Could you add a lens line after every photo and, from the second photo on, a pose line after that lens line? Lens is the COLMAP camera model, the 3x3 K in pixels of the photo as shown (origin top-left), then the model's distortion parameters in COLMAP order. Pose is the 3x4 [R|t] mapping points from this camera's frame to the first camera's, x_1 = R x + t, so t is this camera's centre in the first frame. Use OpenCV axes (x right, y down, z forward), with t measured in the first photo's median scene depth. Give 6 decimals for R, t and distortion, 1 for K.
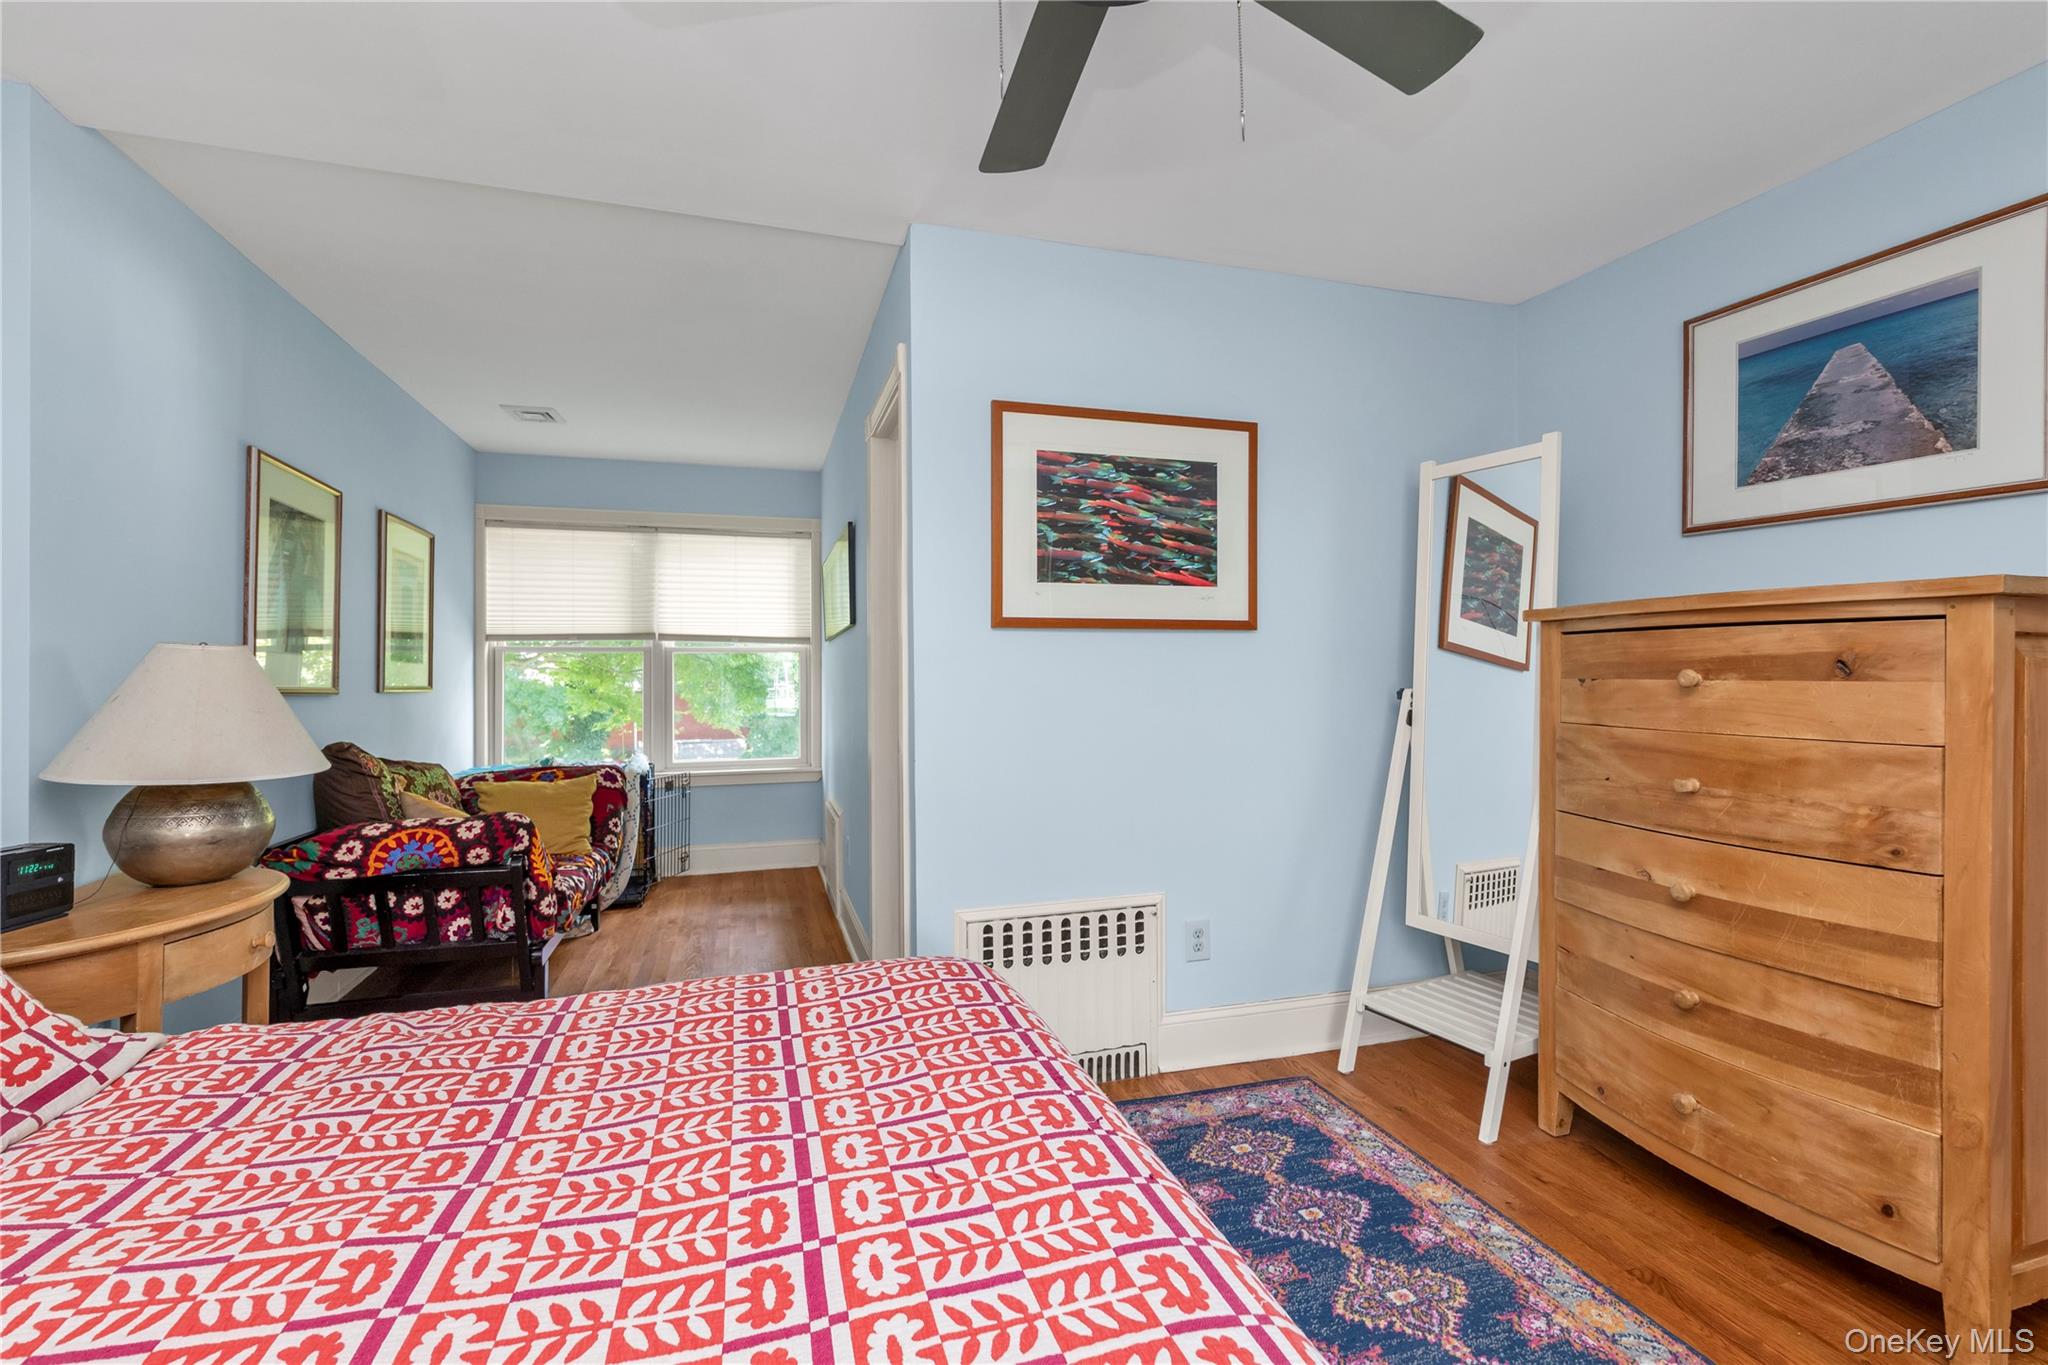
lens RADIAL K [[879.8, 0, 1018.5], [0, 879.8, 674.1], [0, 0, 1]] dist [0.001438, -0.001322]
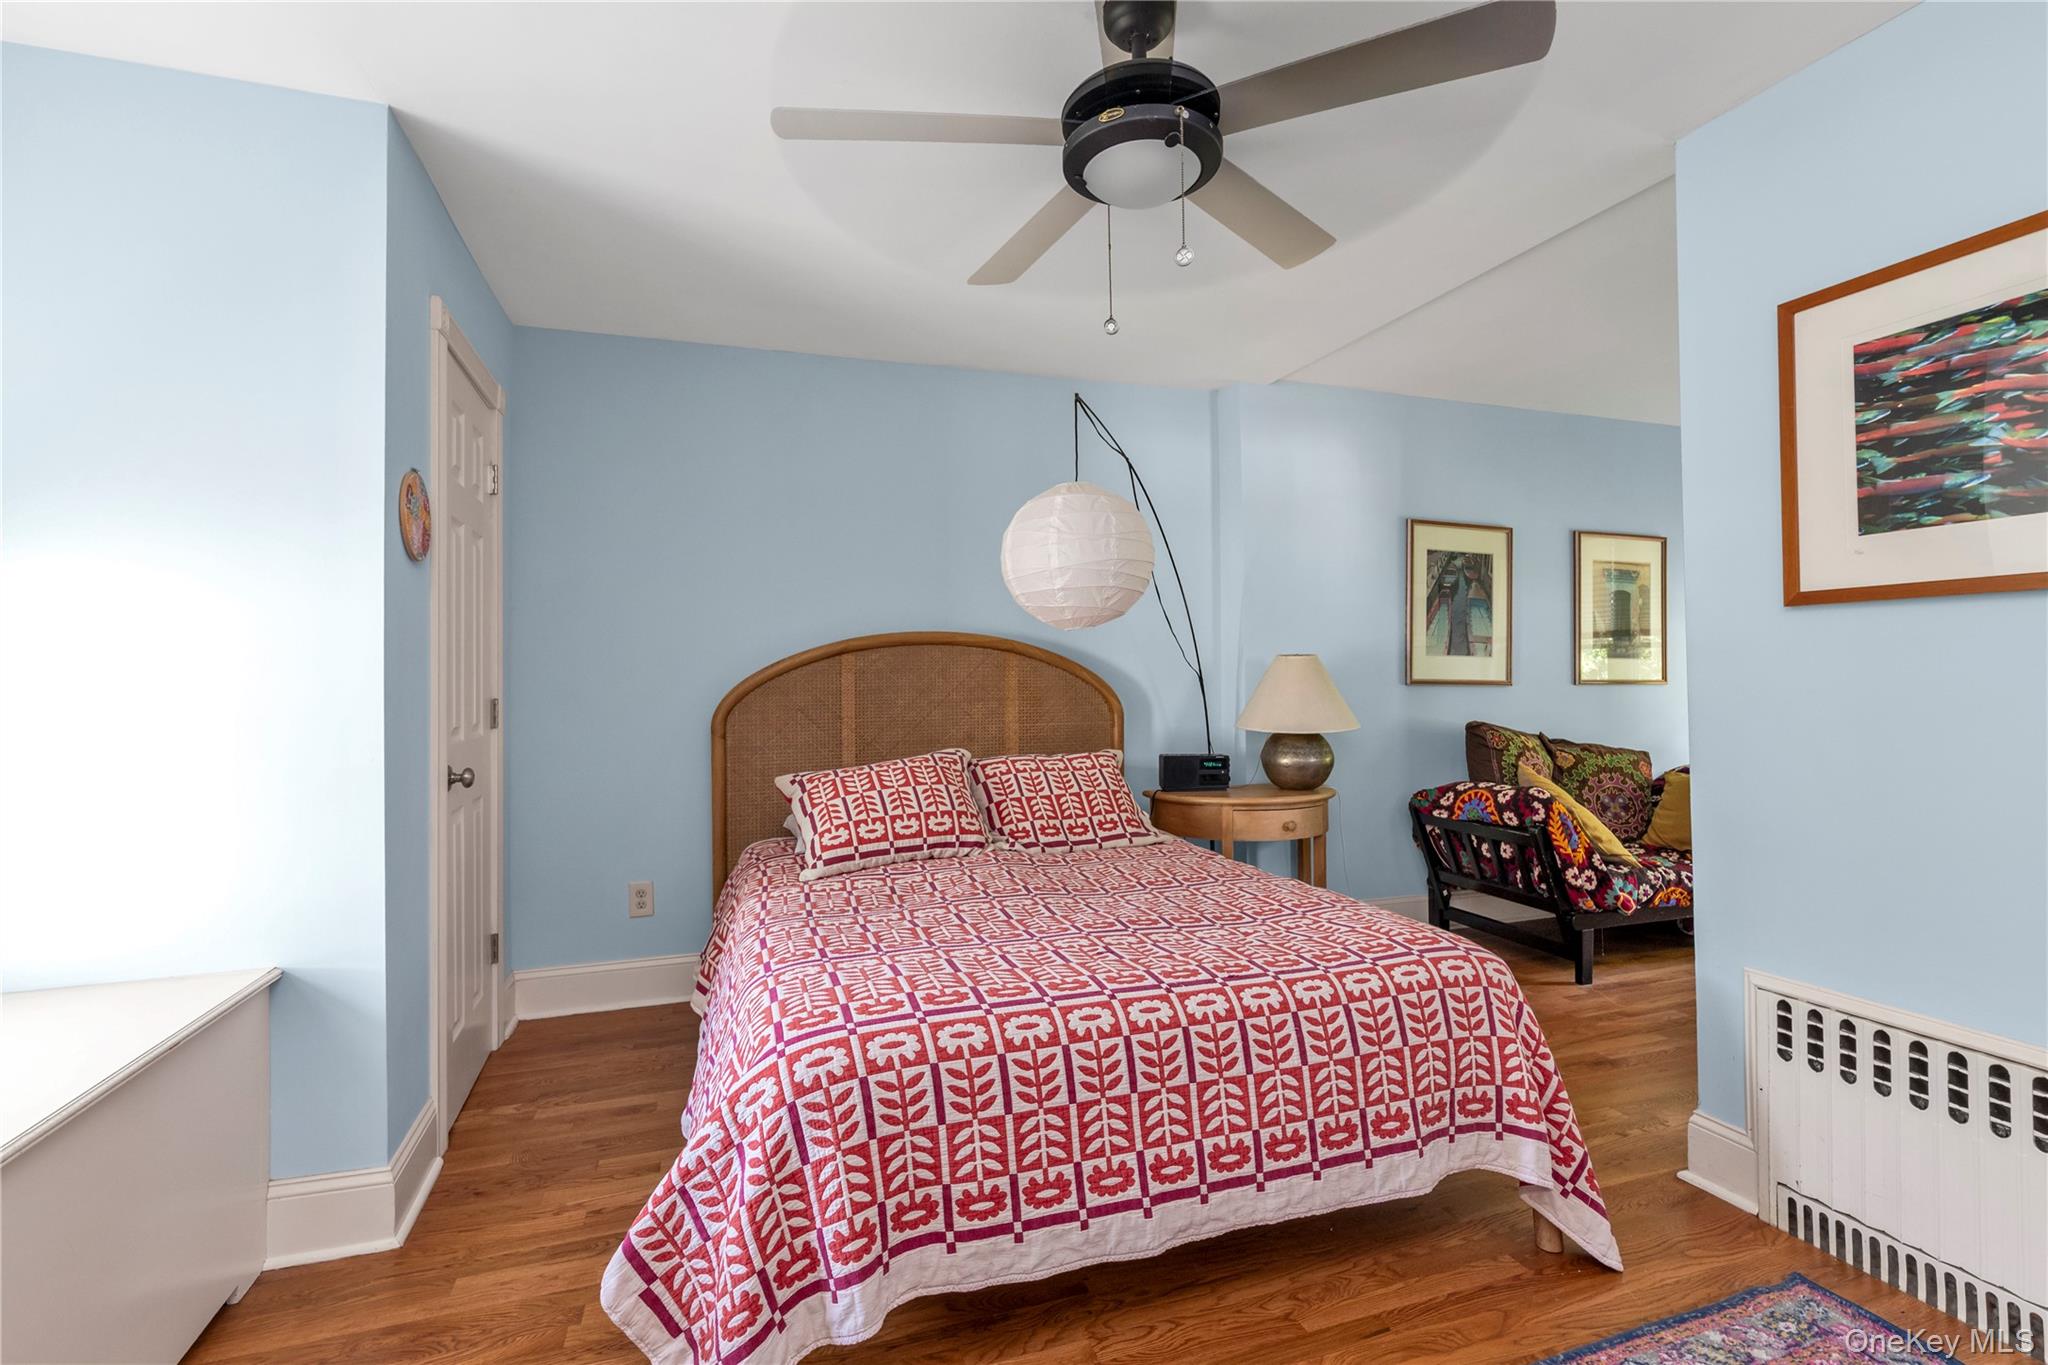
lens RADIAL K [[879.8, 0, 1013.9], [0, 879.8, 679.3], [0, 0, 1]] dist [0.001438, -0.001322]
pose [[0.046770, 0.006657, -0.998884, 0.680840], [0.007938, 0.999944, 0.007036, -0.001479], [0.998874, -0.008258, 0.046715, 0.300686]]
